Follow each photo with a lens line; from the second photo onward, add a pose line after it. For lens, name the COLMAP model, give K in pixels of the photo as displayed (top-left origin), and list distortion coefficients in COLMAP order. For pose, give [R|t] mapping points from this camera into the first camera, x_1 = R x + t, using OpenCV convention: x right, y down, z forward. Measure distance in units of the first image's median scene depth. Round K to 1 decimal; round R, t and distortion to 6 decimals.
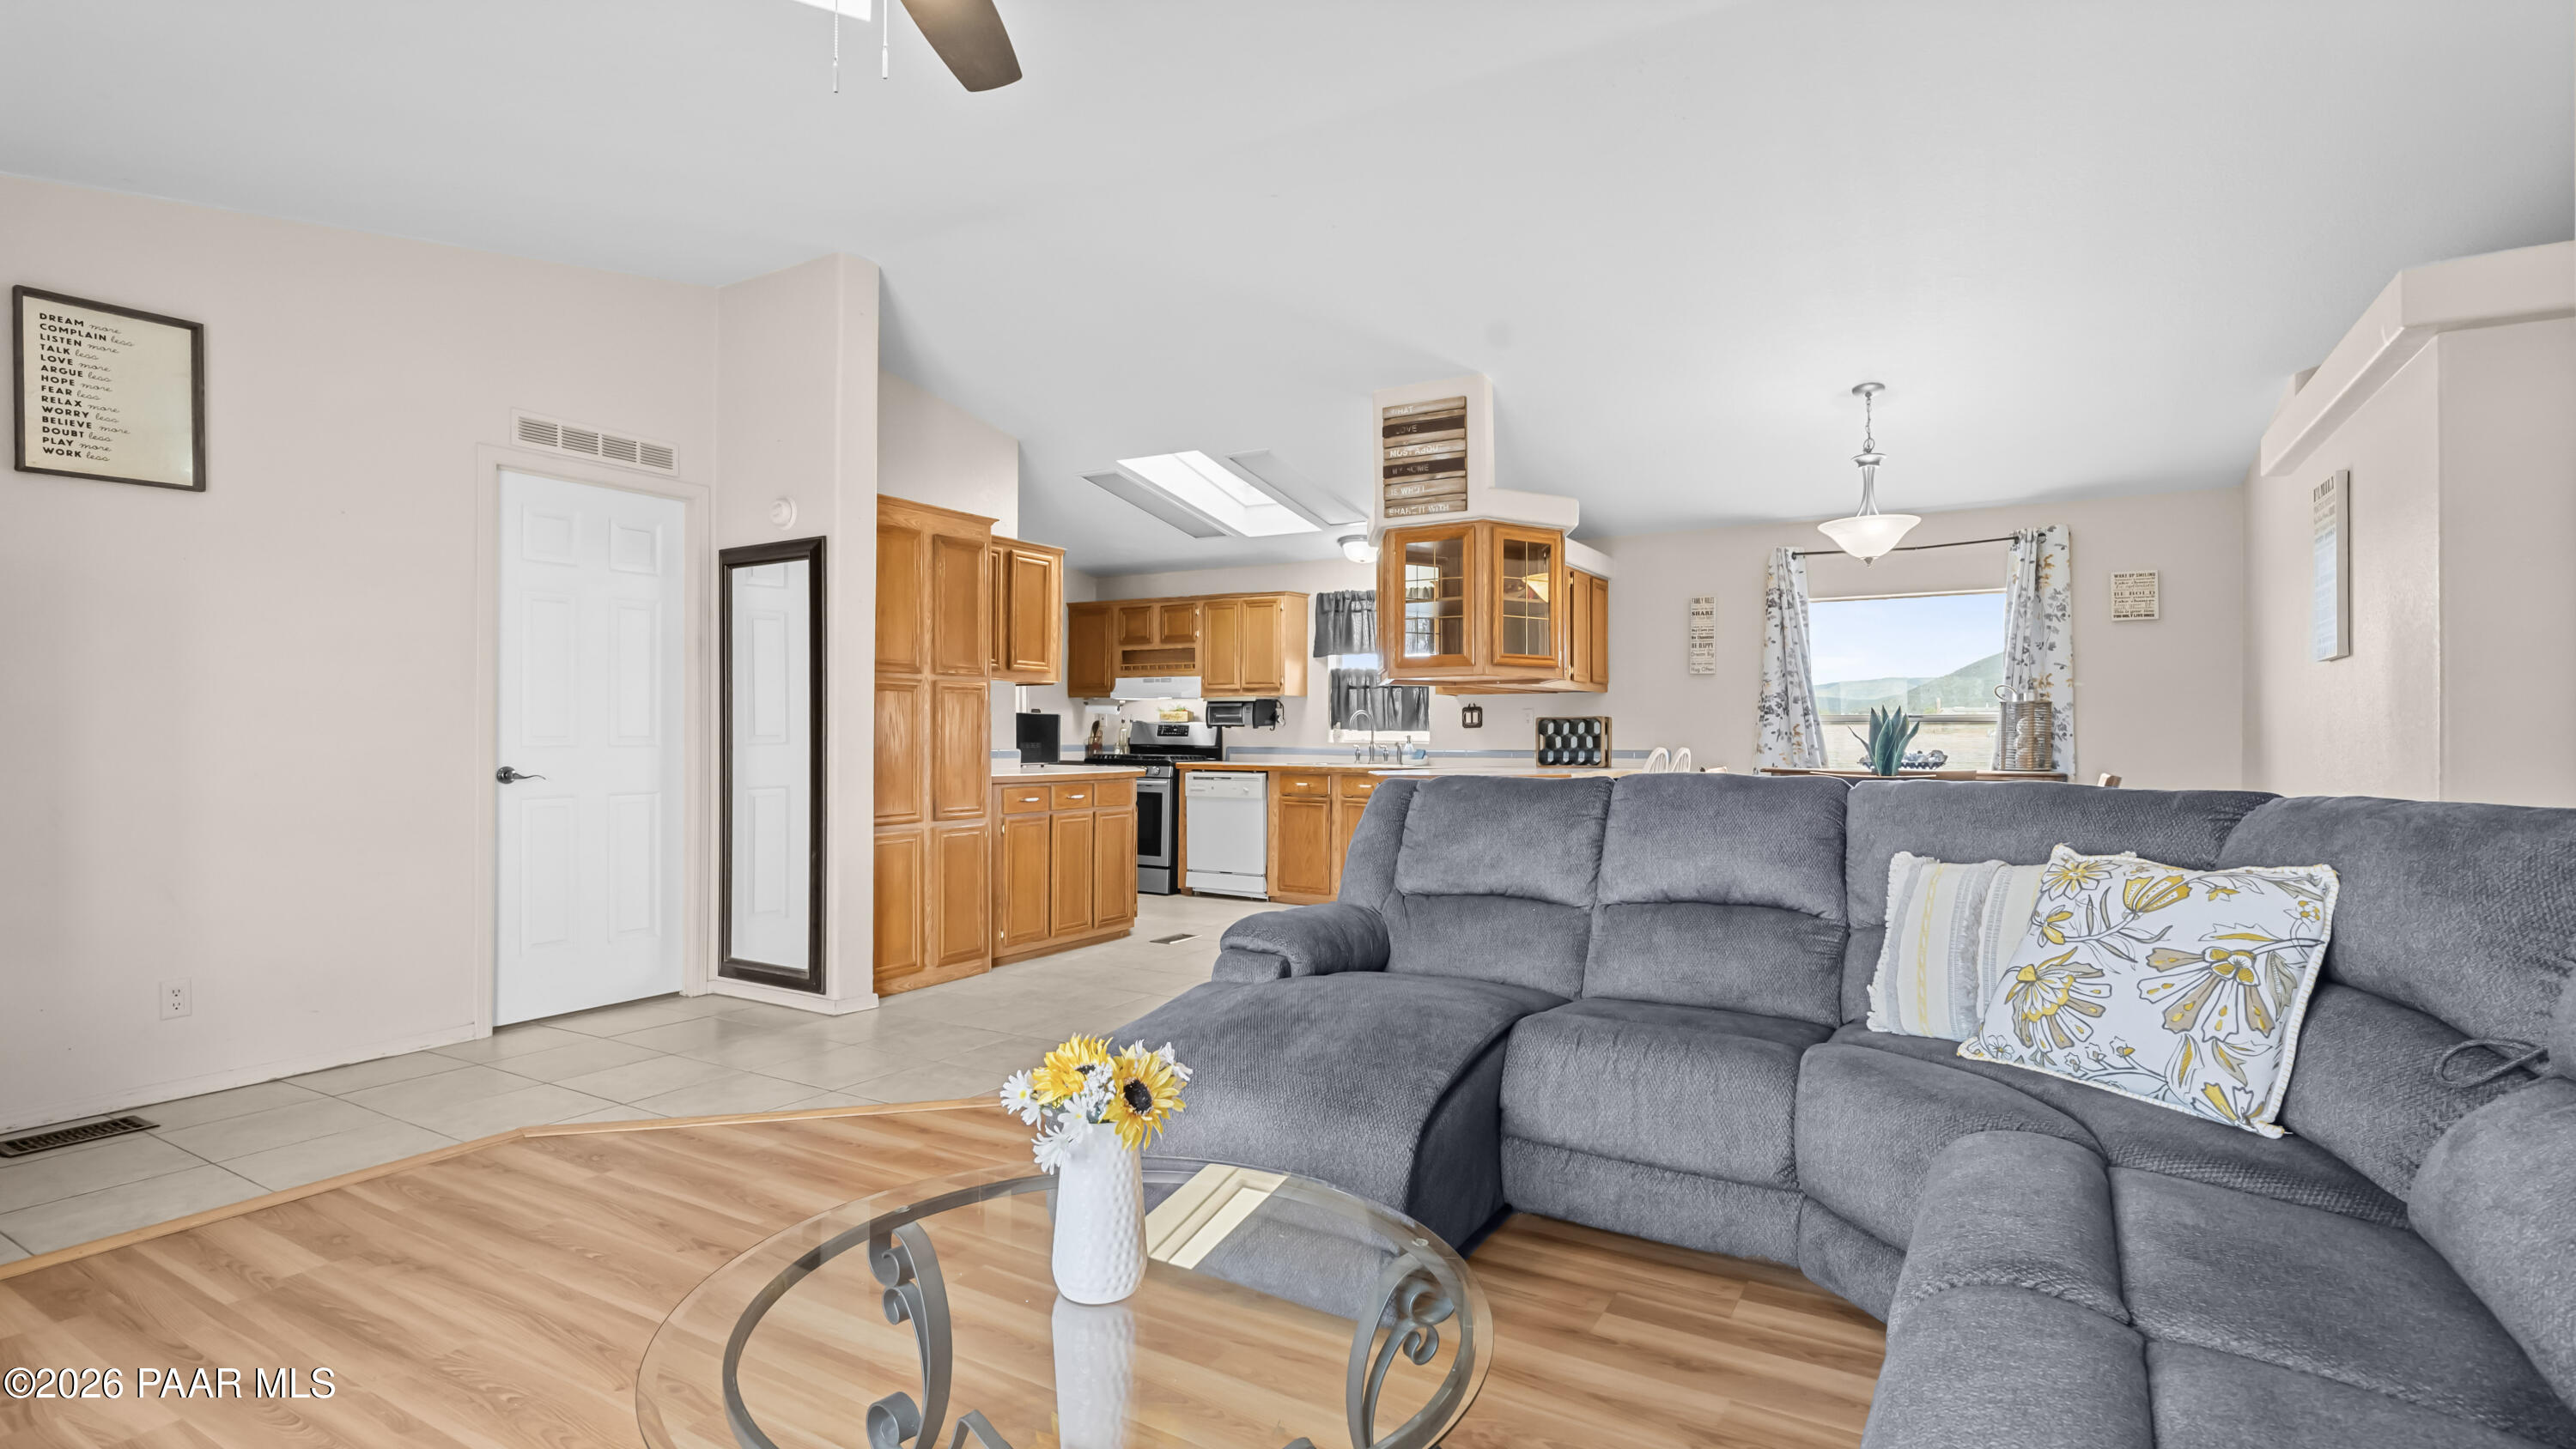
lens RADIAL K [[1183.8, 0, 1285.2], [0, 1183.8, 730.9], [0, 0, 1]] dist [-0.002286, 0.000149]
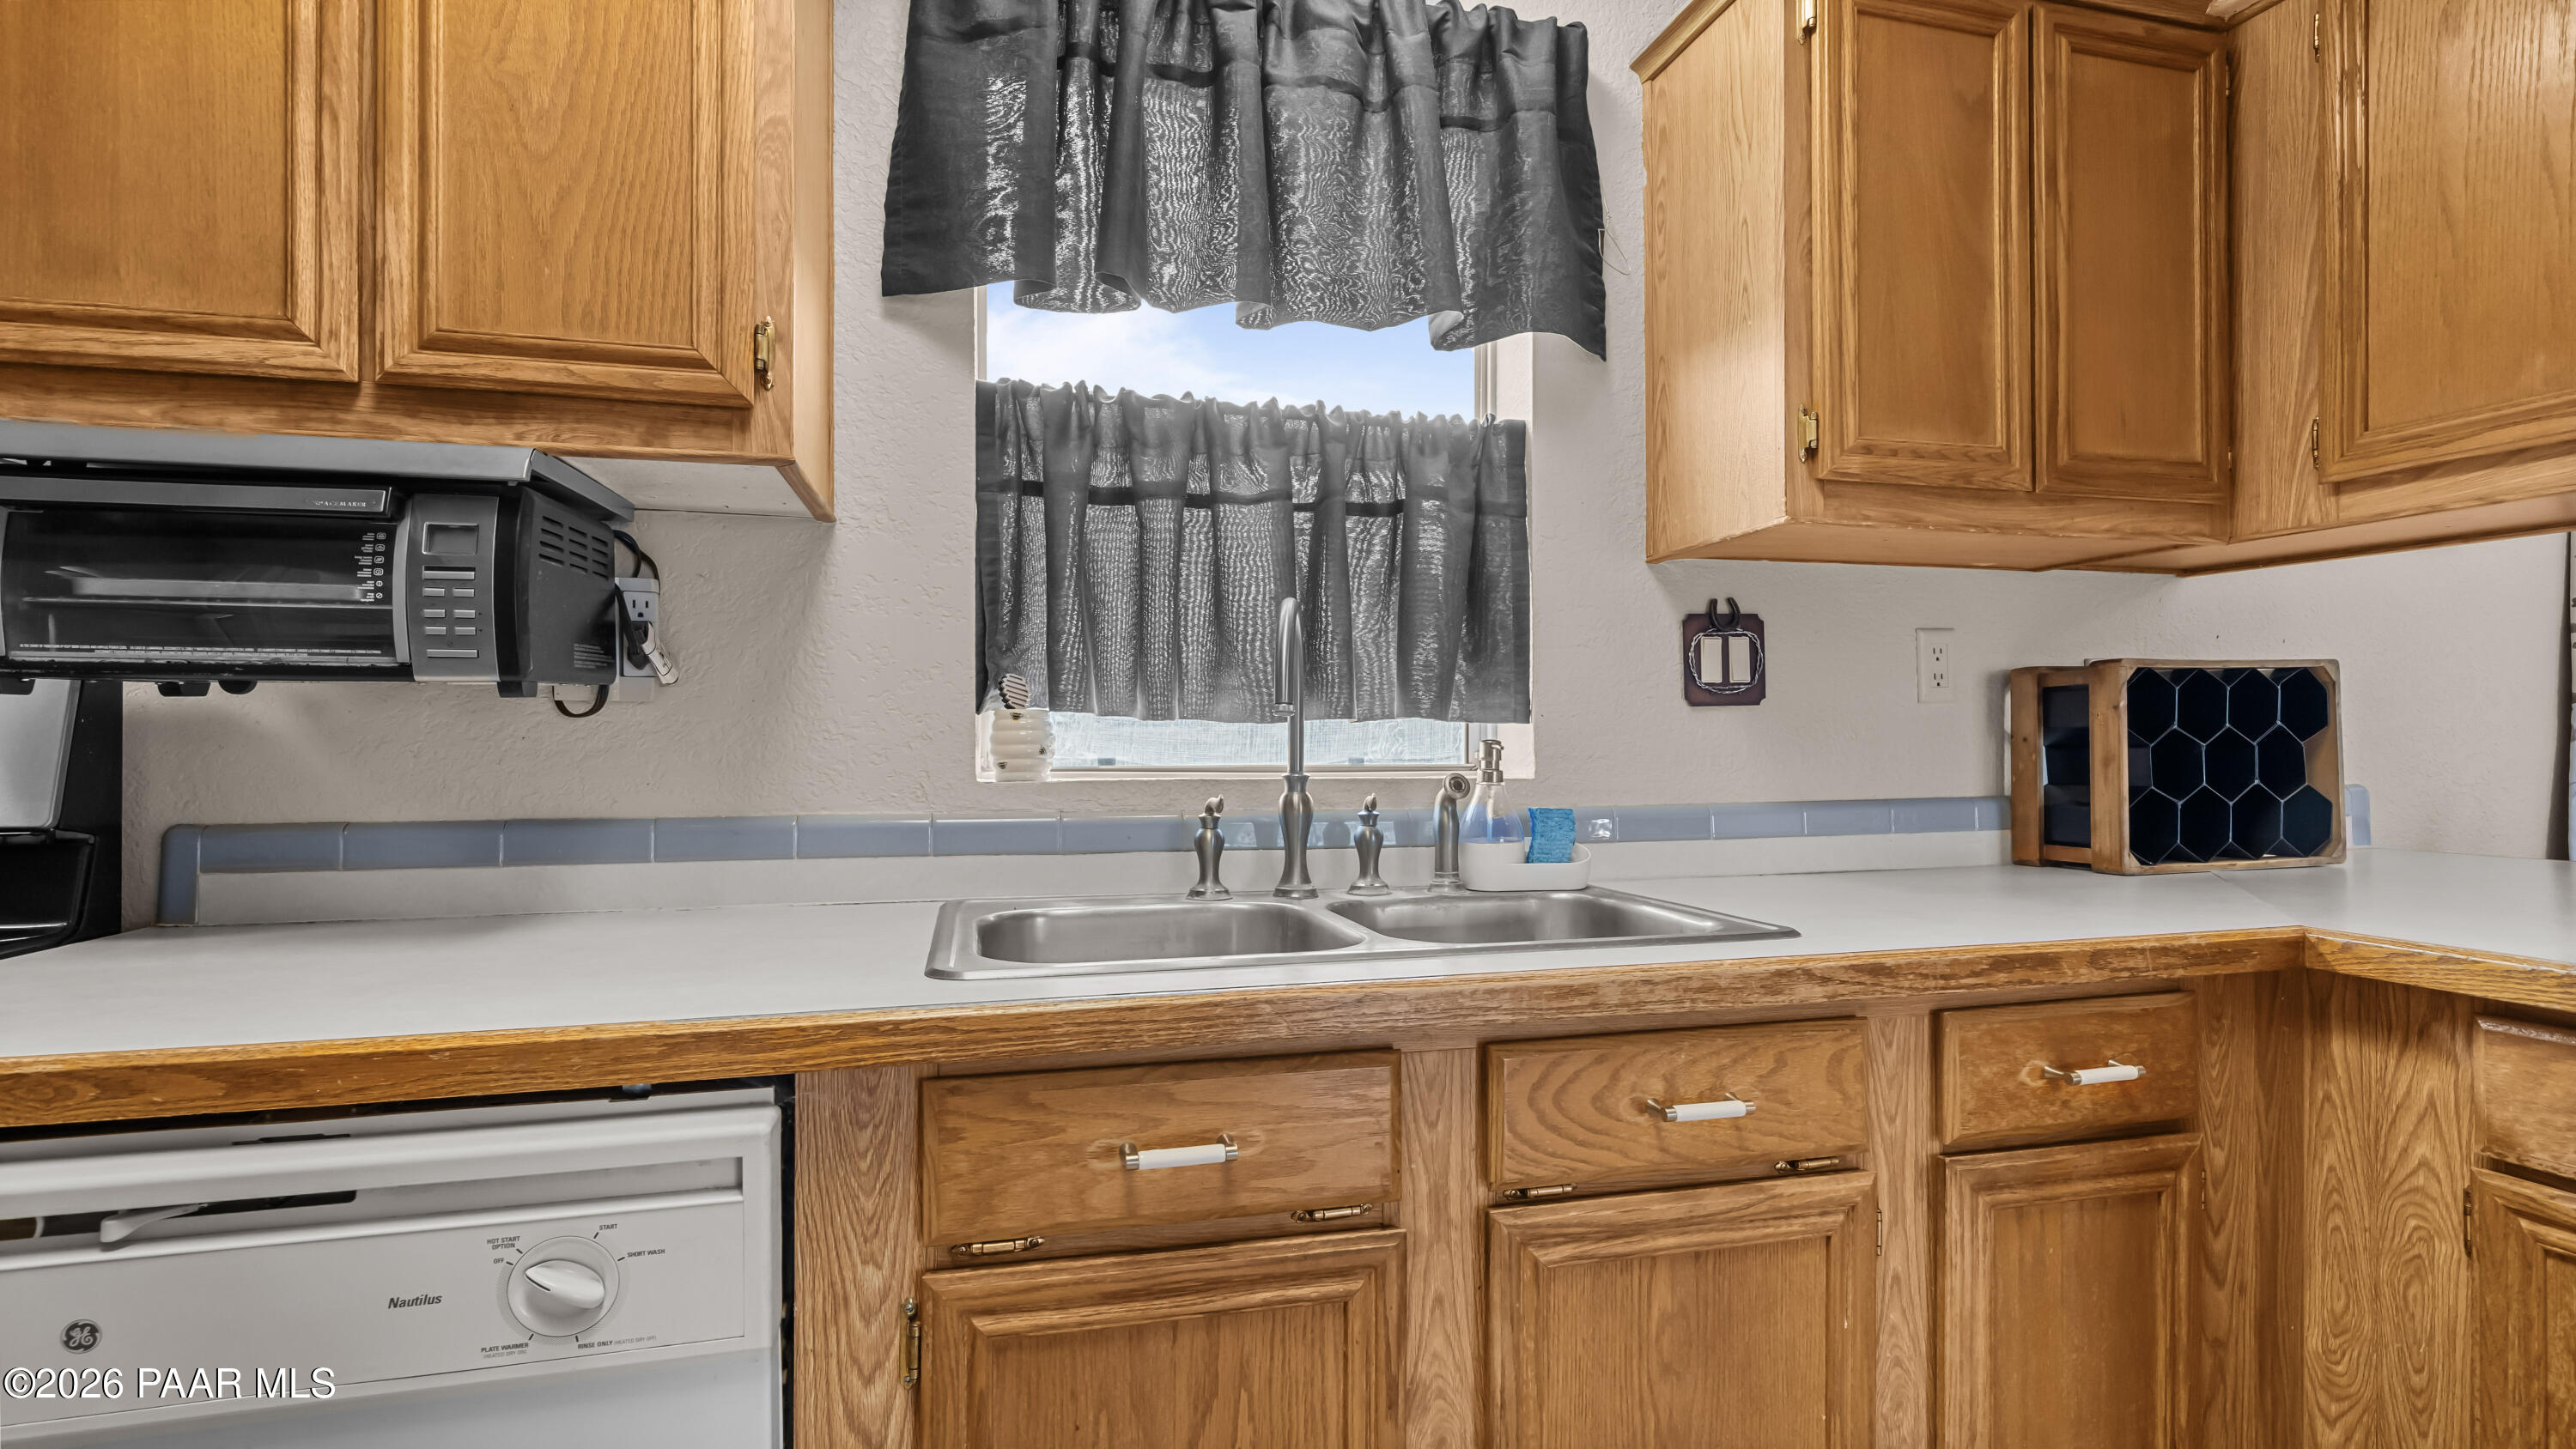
lens RADIAL K [[1182.9, 0, 1278.2], [0, 1182.9, 737.7], [0, 0, 1]] dist [-0.001018, 0.000560]
pose [[0.708539, -0.005189, 0.705652, -0.061025], [0.002560, 0.999985, 0.004782, 0.002346], [-0.705667, -0.001582, 0.708542, 0.888178]]
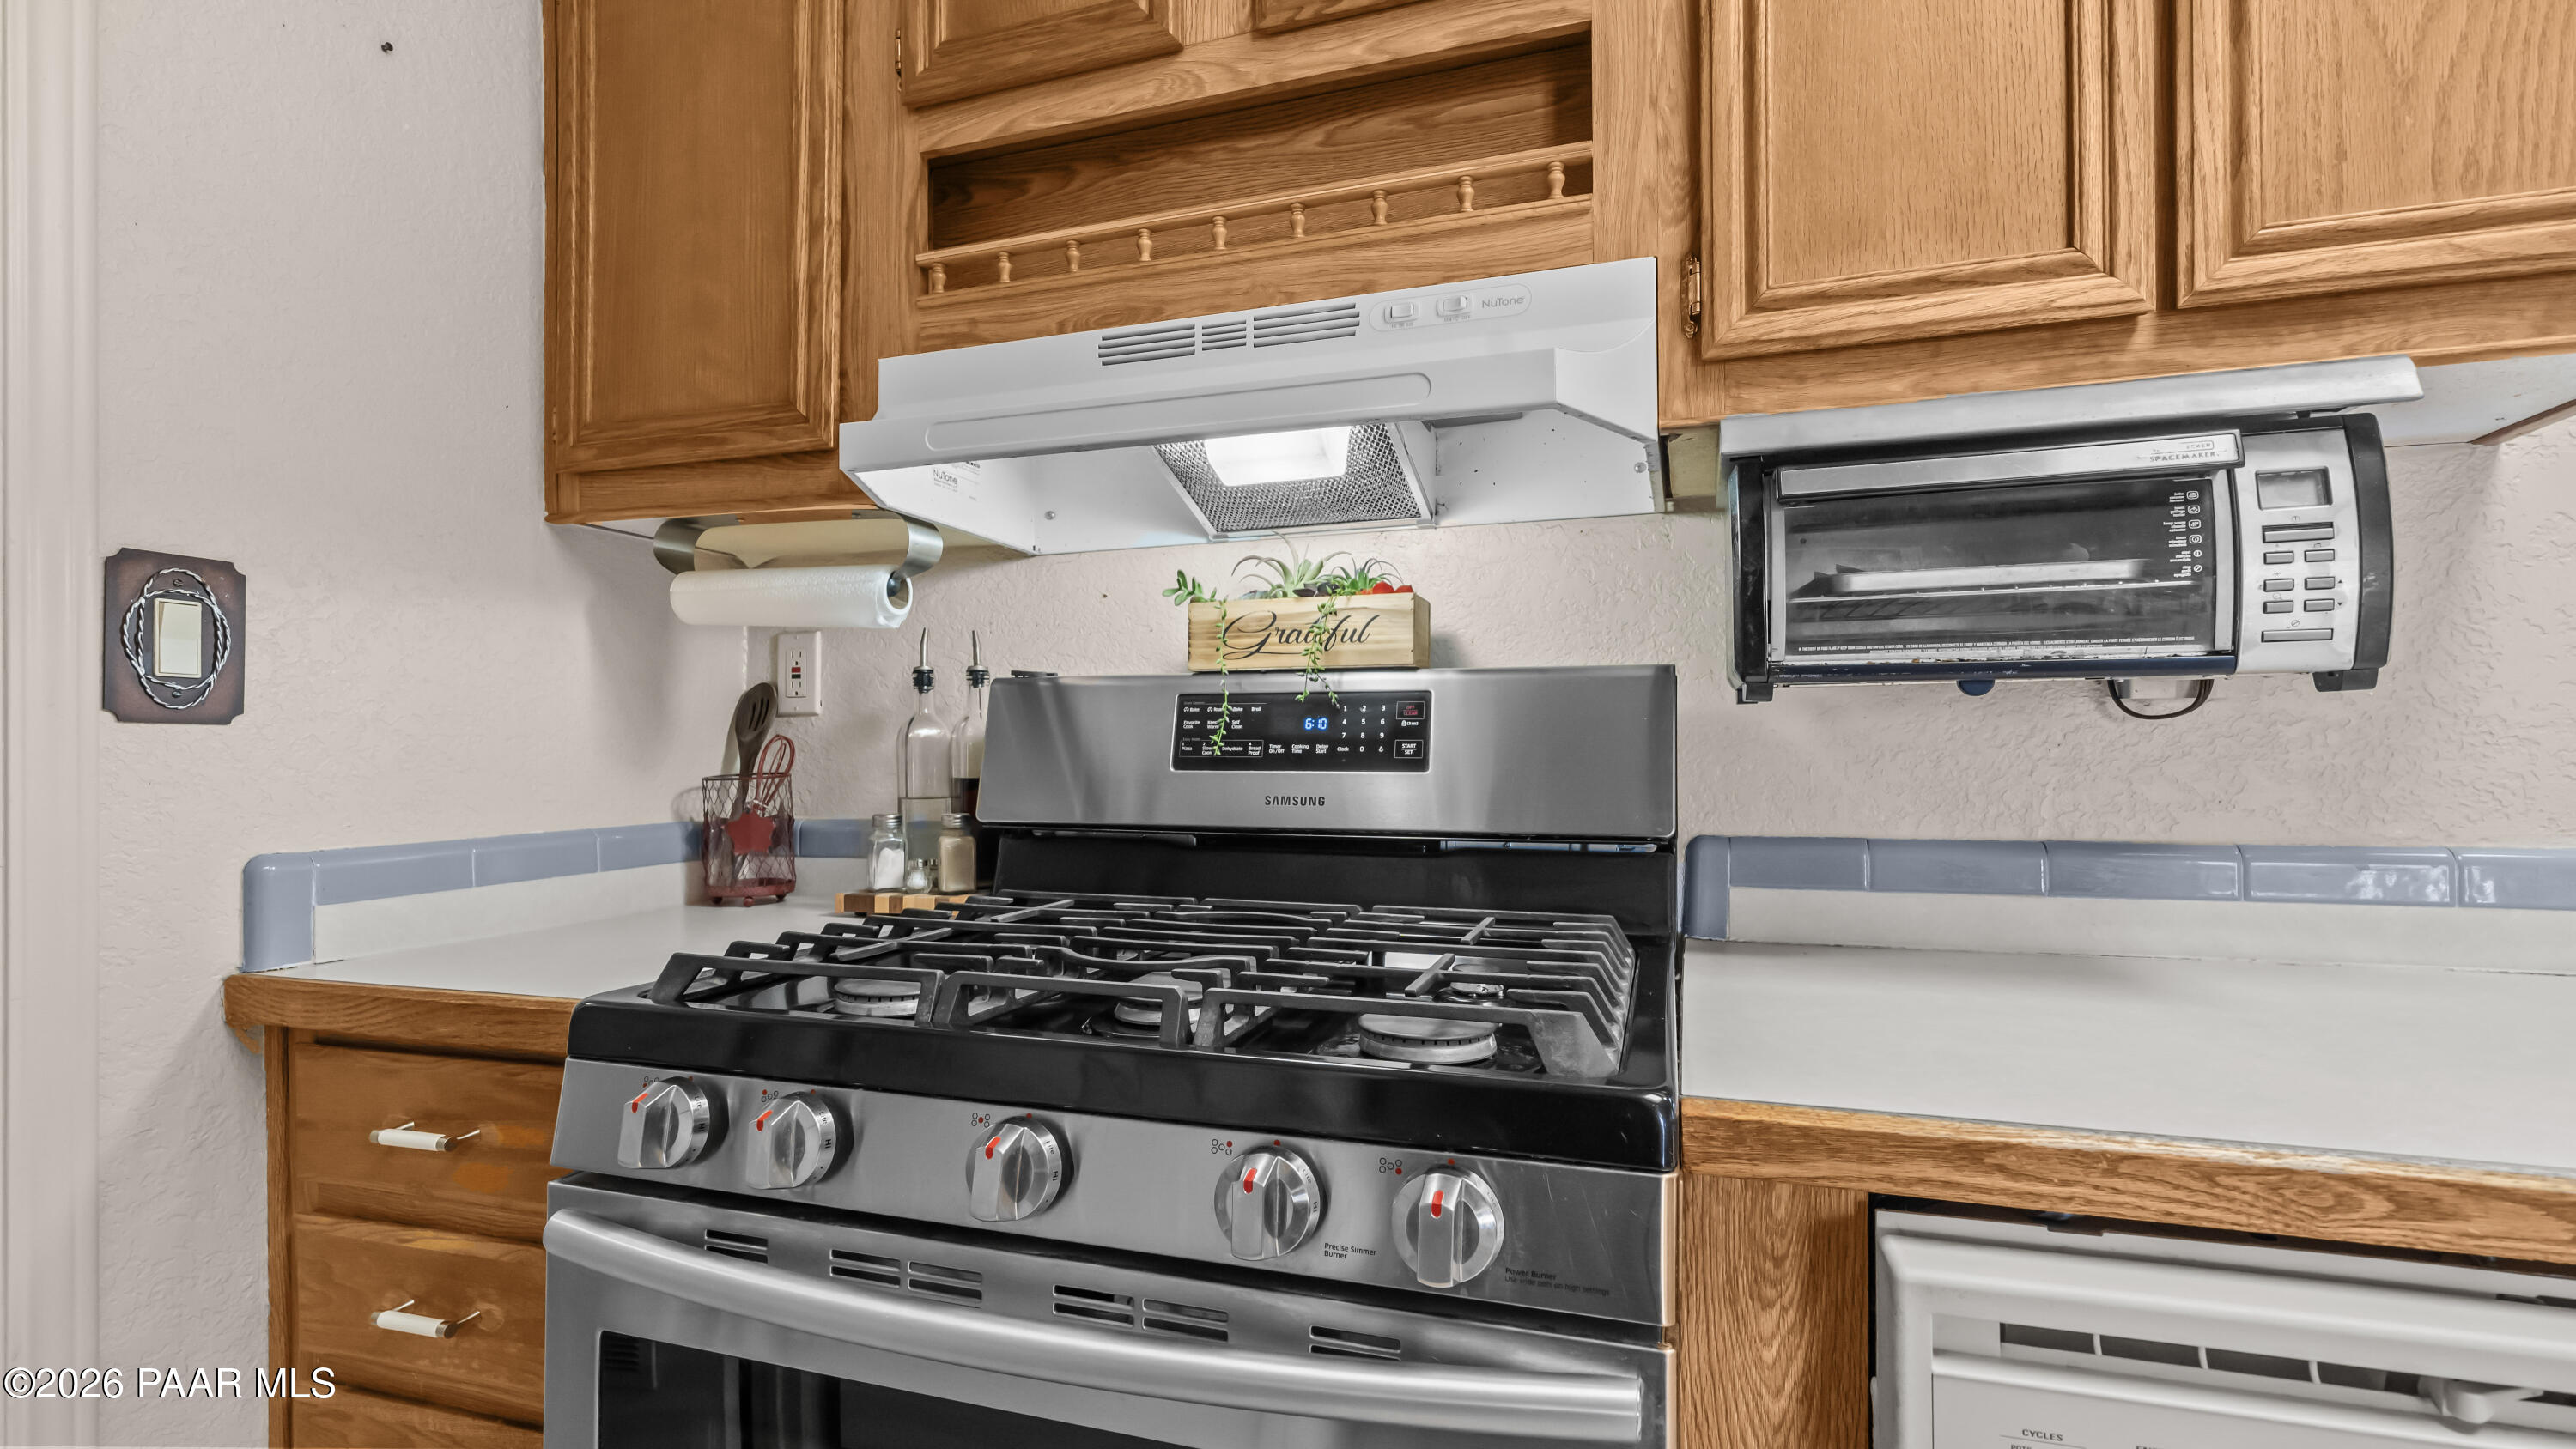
lens RADIAL K [[1182.9, 0, 1278.2], [0, 1182.9, 737.7], [0, 0, 1]] dist [-0.001018, 0.000560]
pose [[0.978778, -0.009418, 0.204706, -0.142440], [0.011141, 0.999912, -0.007264, 0.002054], [-0.204619, 0.009391, 0.978797, 0.965432]]
